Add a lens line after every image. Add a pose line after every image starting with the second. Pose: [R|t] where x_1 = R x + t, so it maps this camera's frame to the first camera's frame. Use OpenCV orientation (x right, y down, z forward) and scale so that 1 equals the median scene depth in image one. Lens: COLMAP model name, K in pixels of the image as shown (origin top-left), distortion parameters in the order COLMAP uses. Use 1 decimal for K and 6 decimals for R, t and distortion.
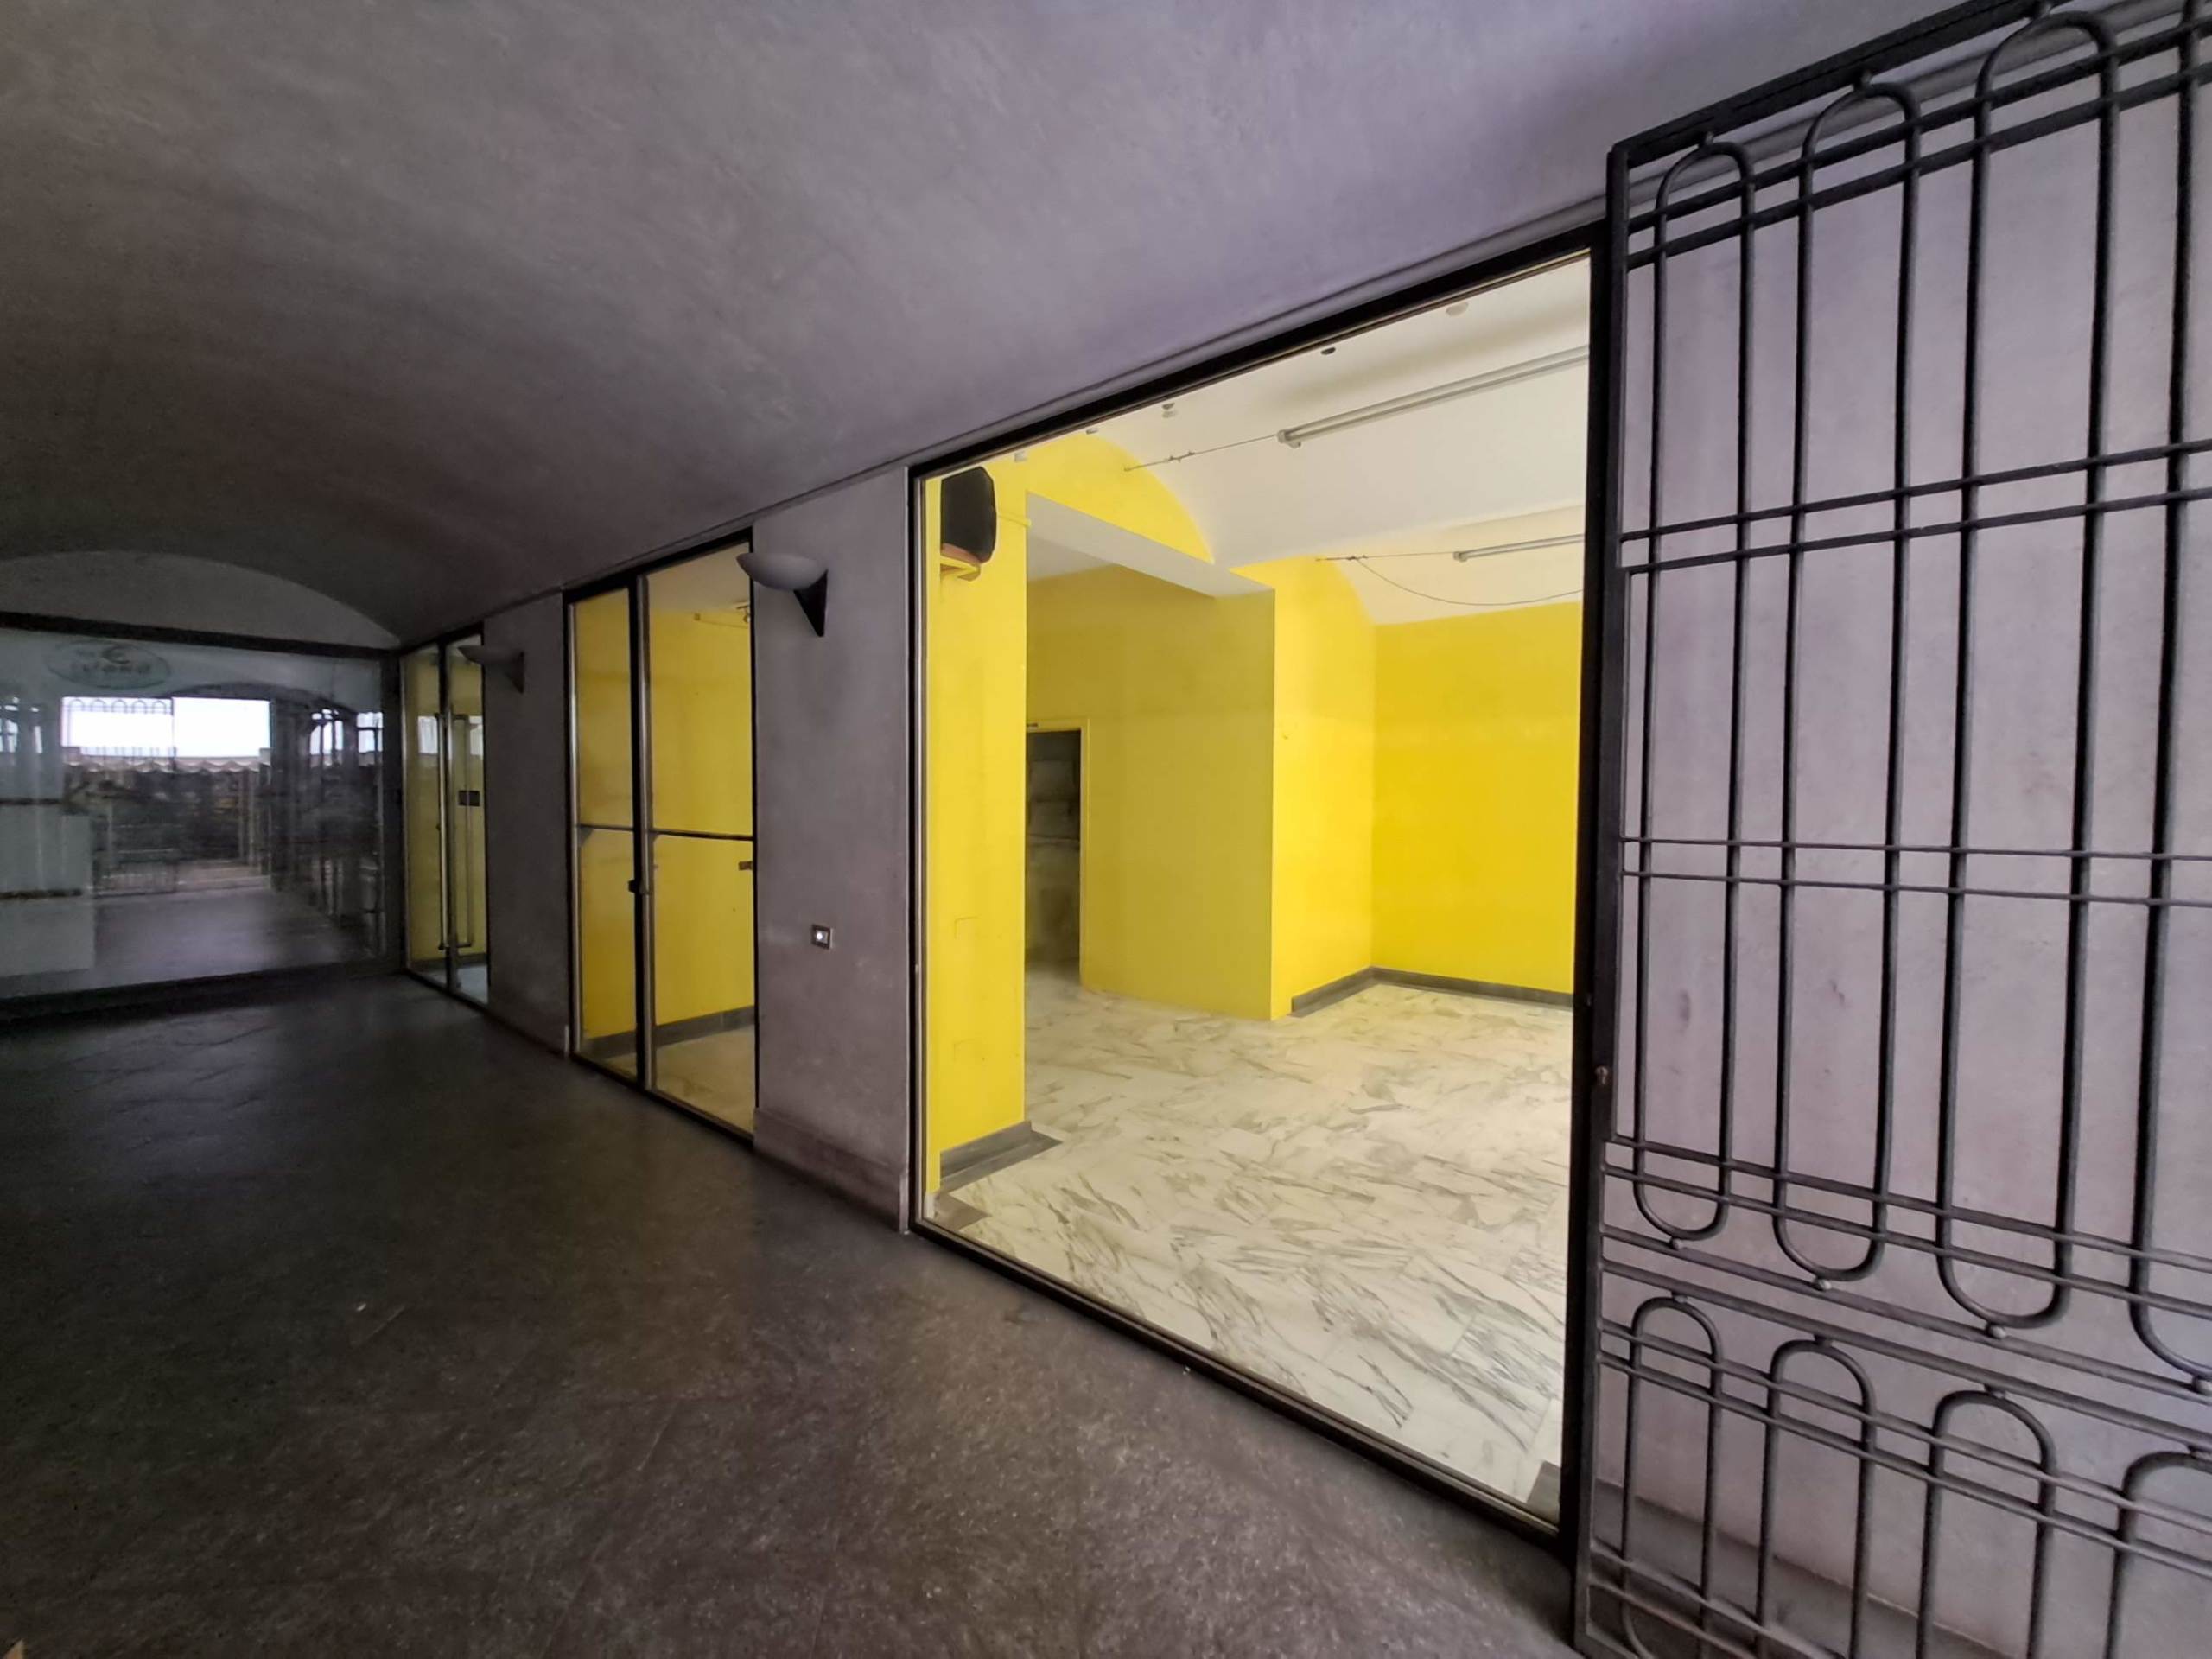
lens RADIAL K [[875.8, 0, 1093.3], [0, 875.8, 819.6], [0, 0, 1]] dist [0.007583, -0.009131]
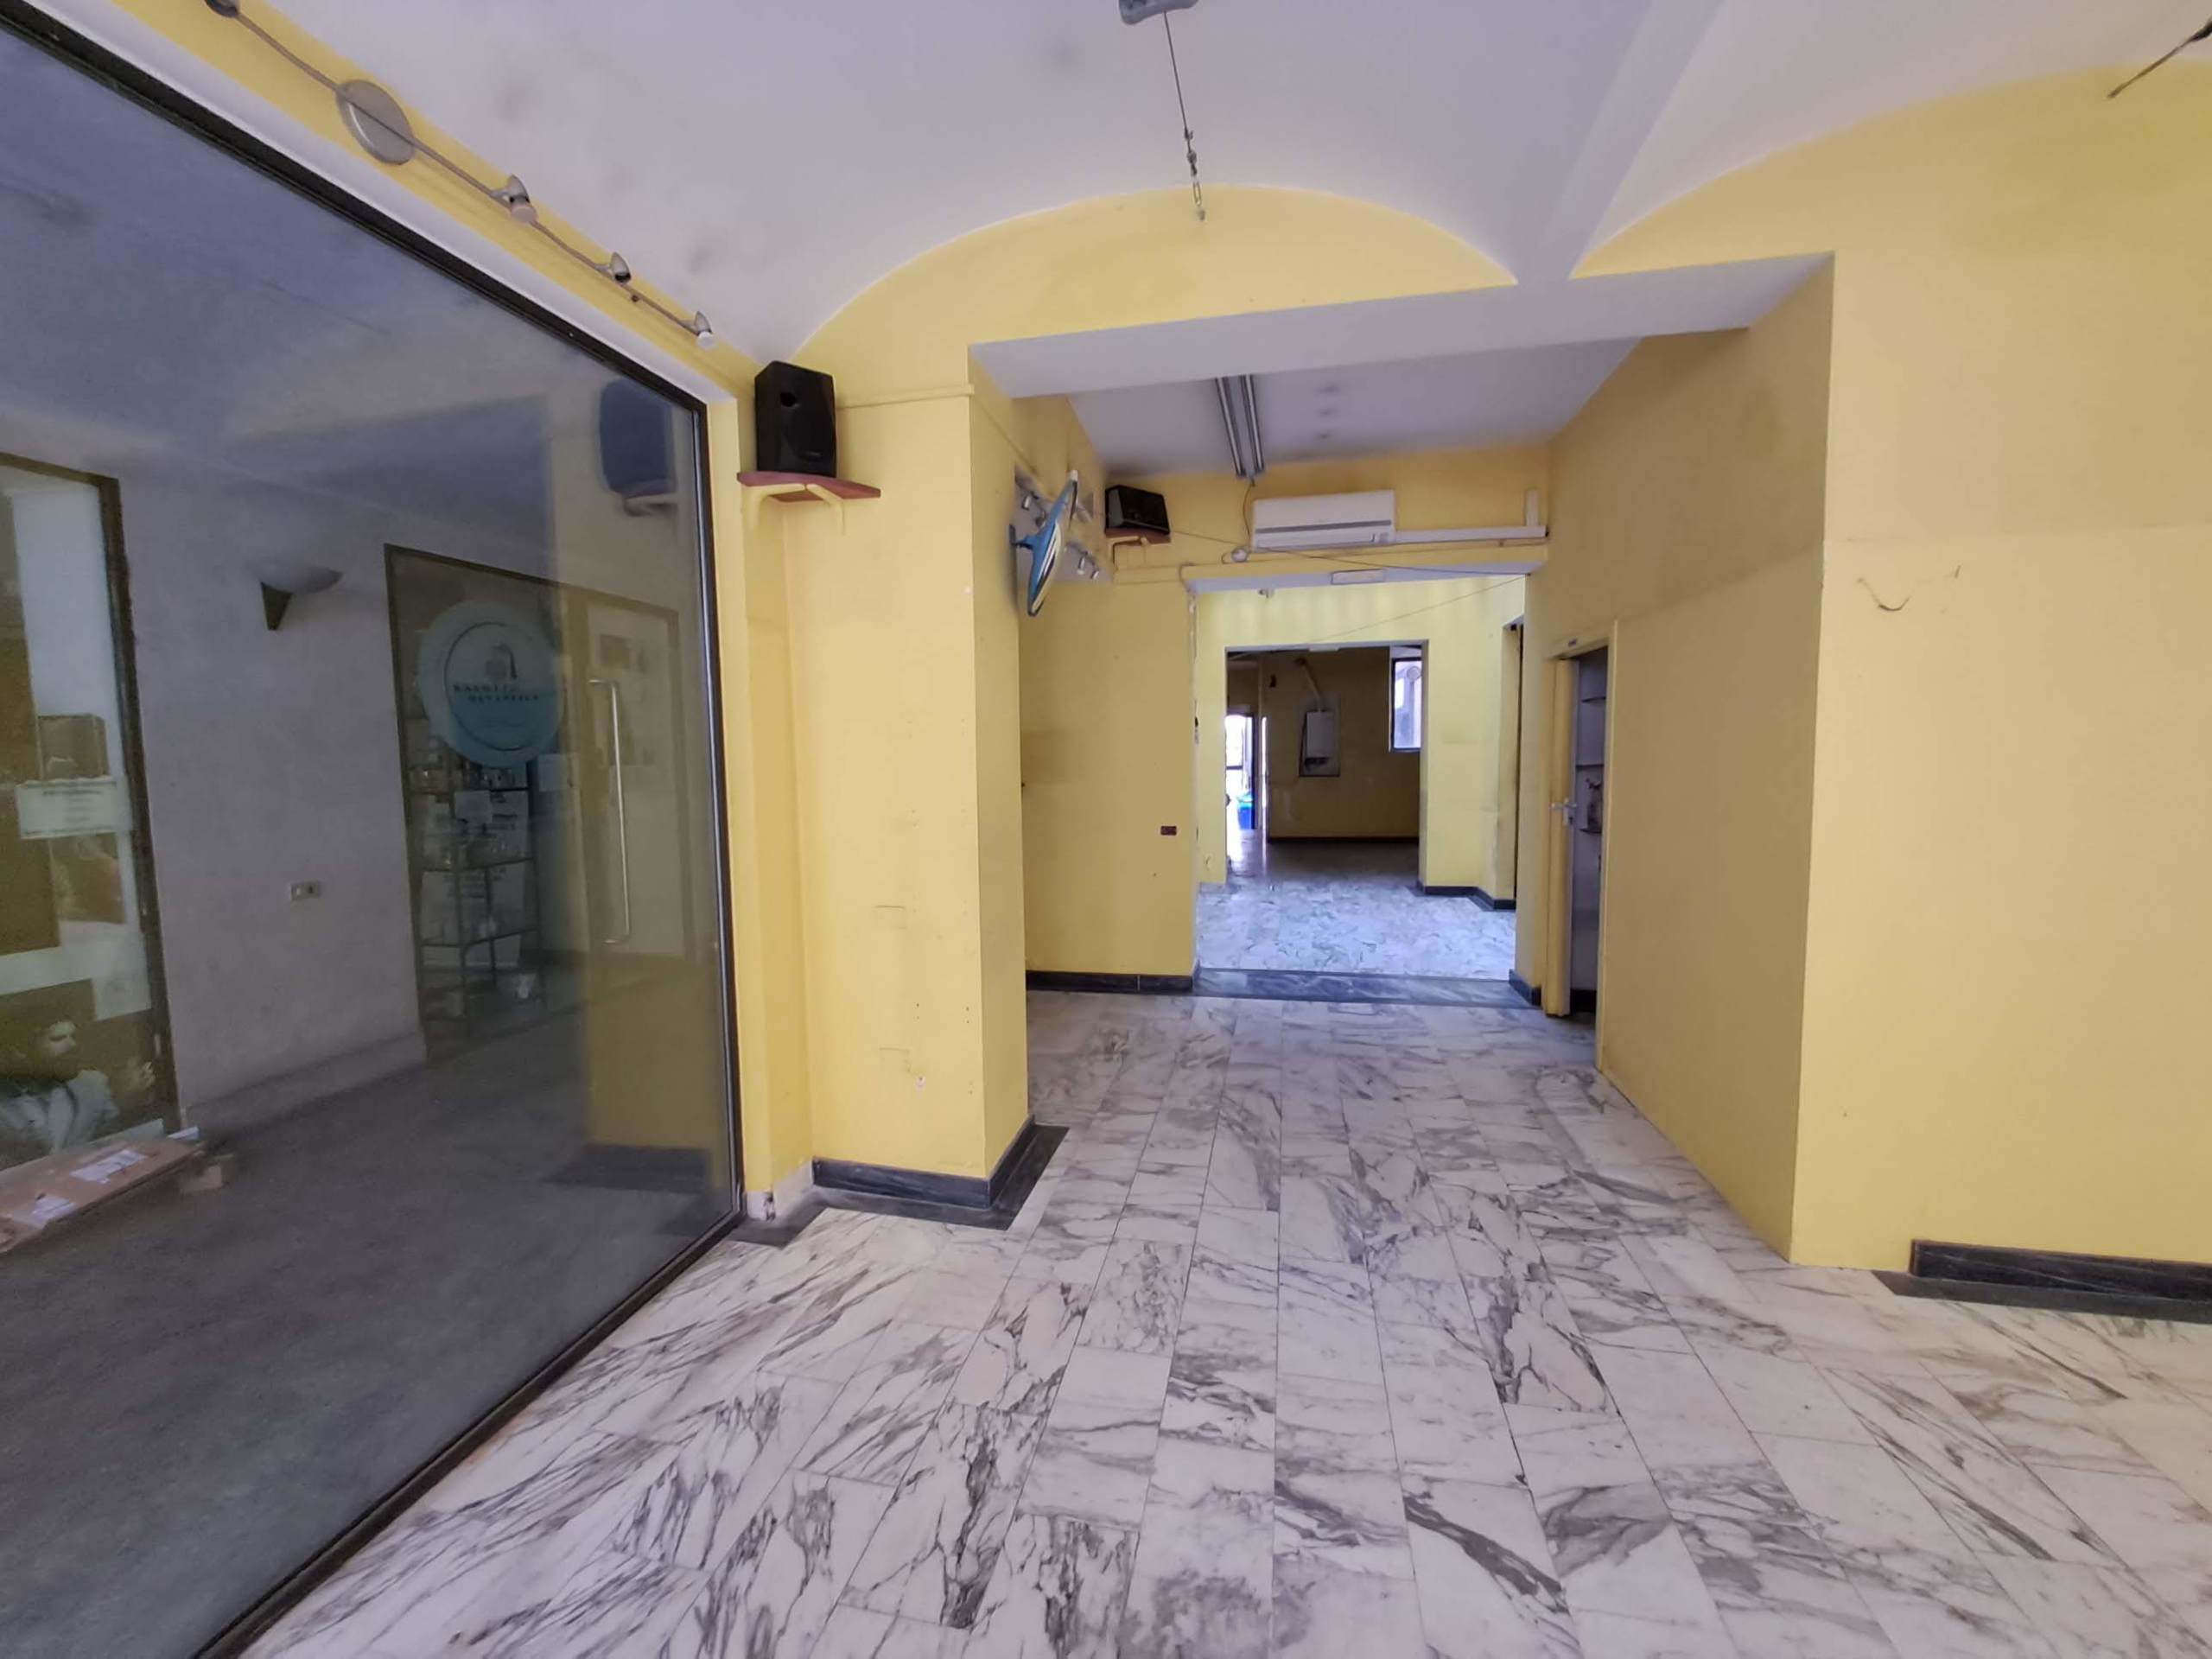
lens RADIAL K [[873.3, 0, 1093.9], [0, 873.3, 821.1], [0, 0, 1]] dist [0.018154, -0.014066]
pose [[0.455498, 0.059802, -0.888226, 0.609134], [-0.015061, 0.998116, 0.059477, -0.020528], [0.890110, -0.013714, 0.455540, 0.703360]]
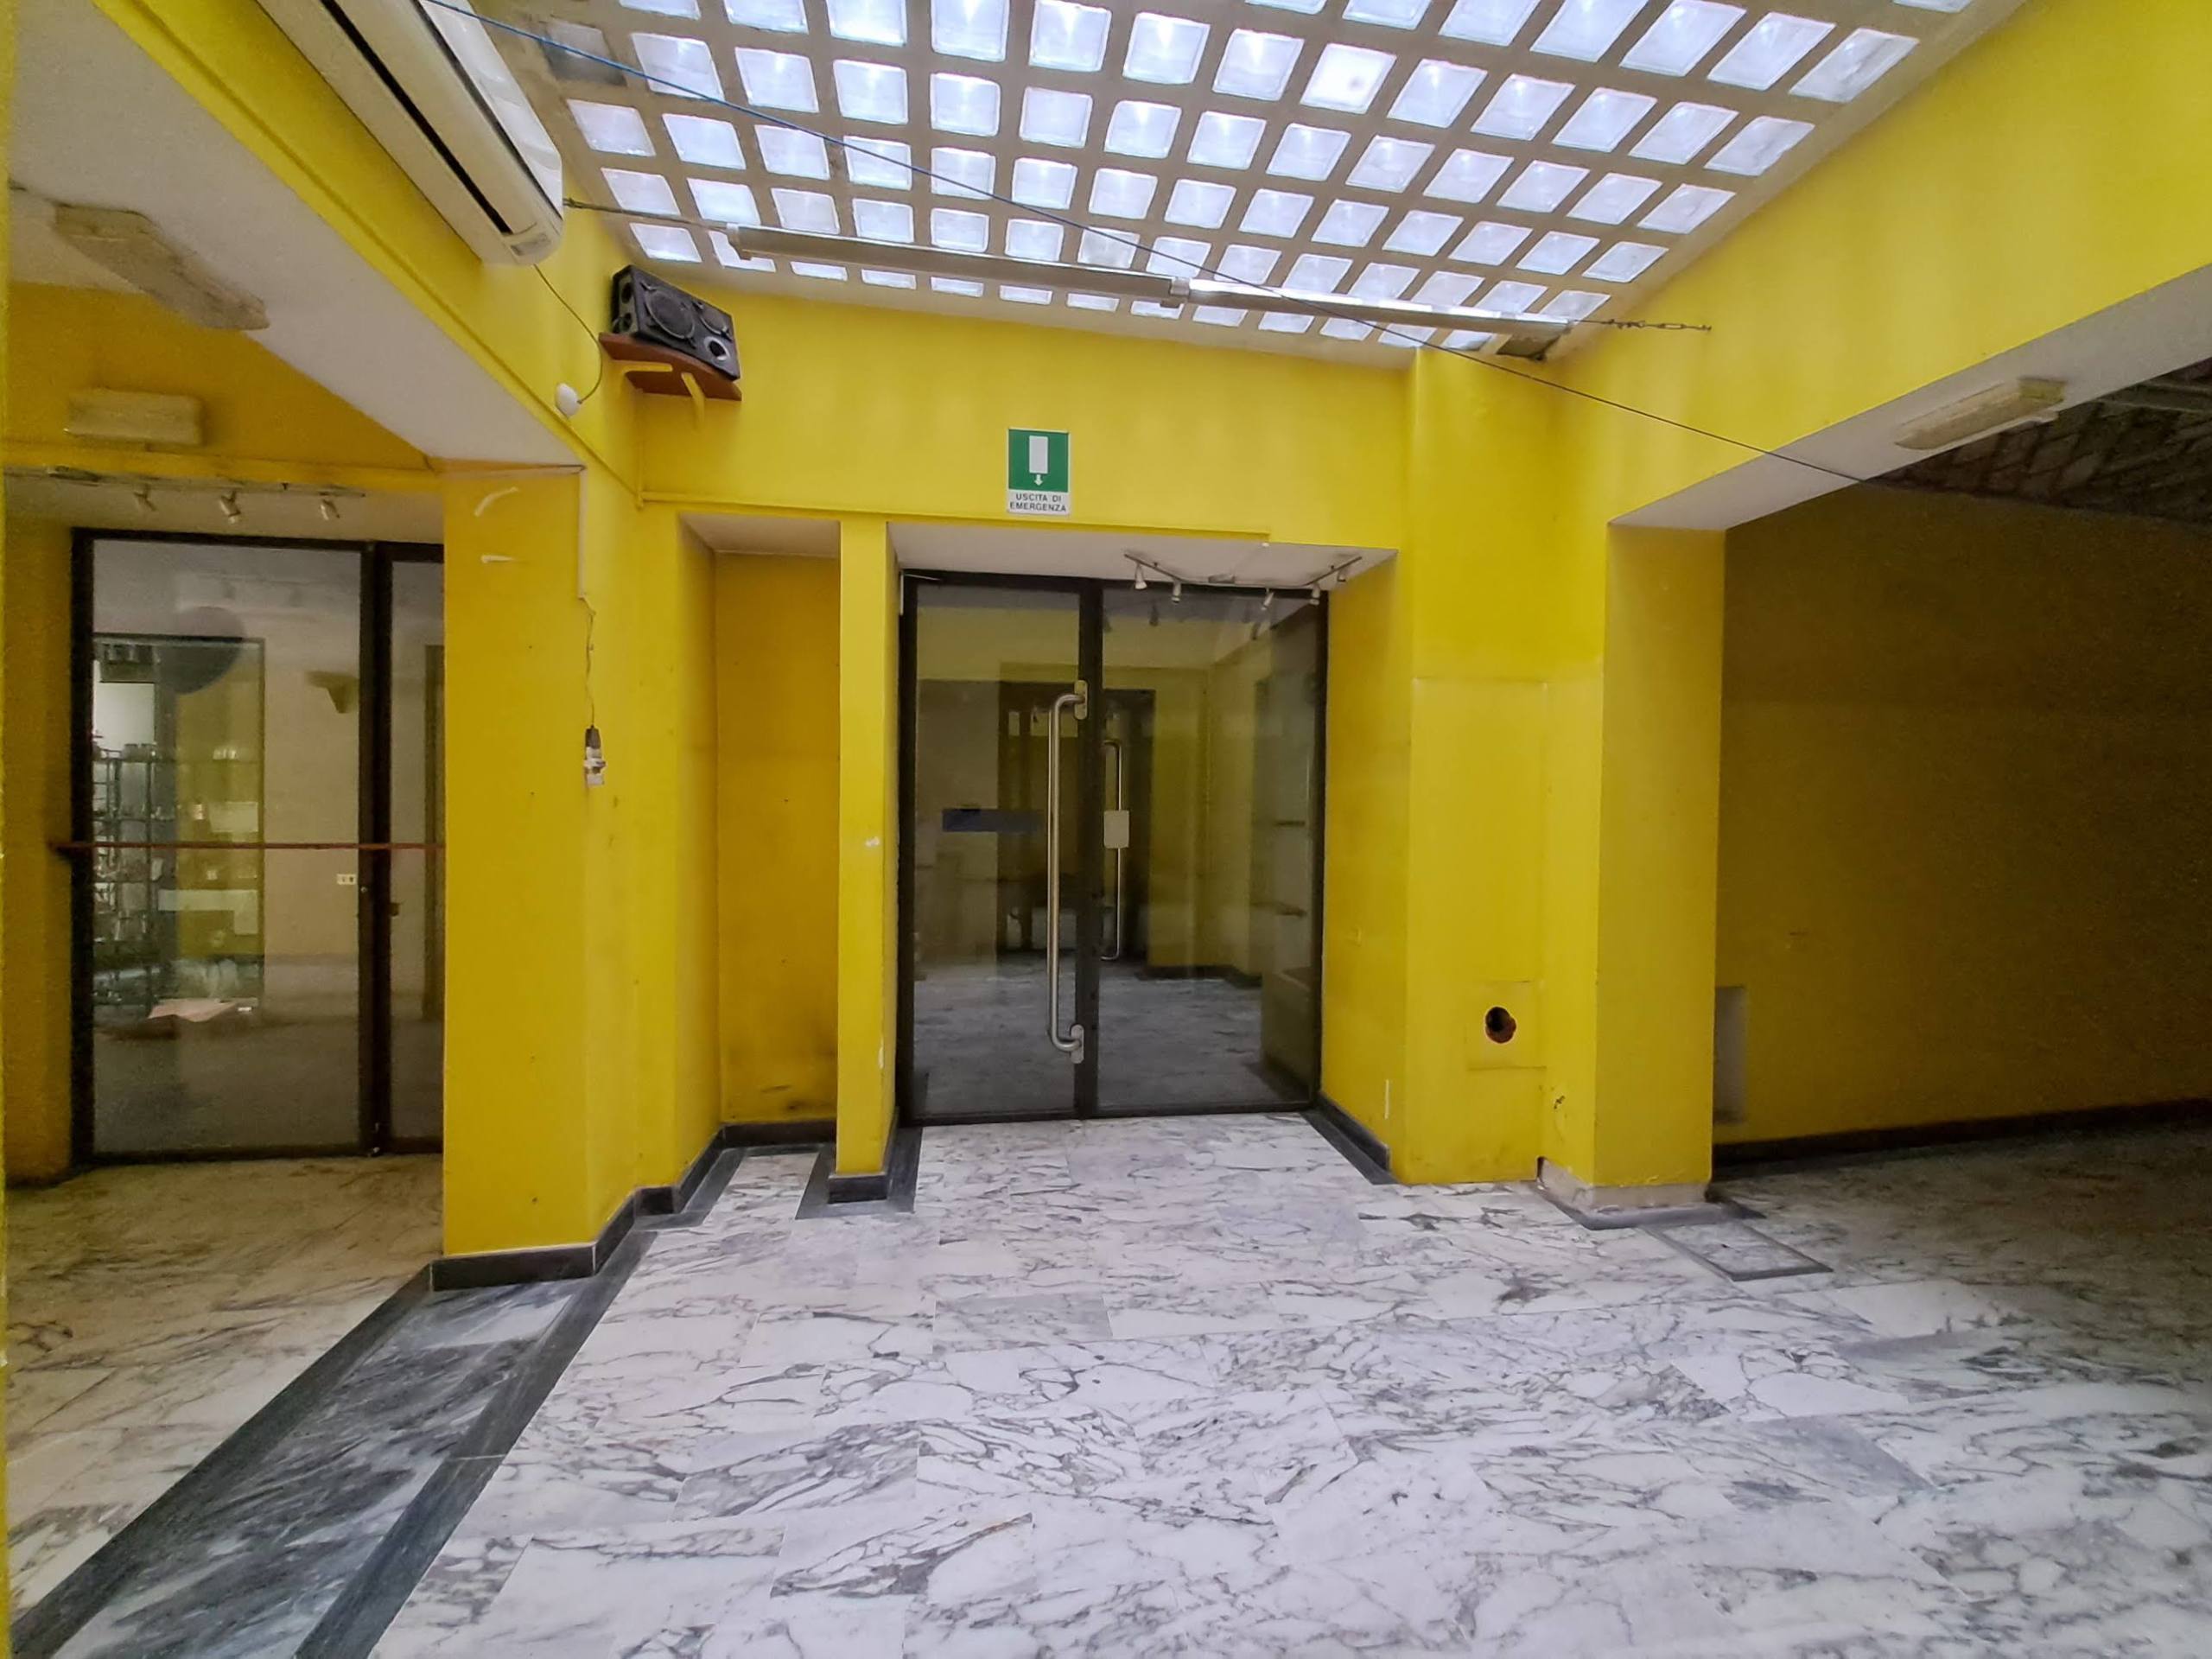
lens RADIAL K [[875.8, 0, 1093.3], [0, 875.8, 819.6], [0, 0, 1]] dist [0.007583, -0.009131]
pose [[-0.675493, -0.003413, -0.737359, -0.388678], [-0.040622, 0.998643, 0.032591, -0.074223], [0.736247, 0.051968, -0.674715, 2.280498]]
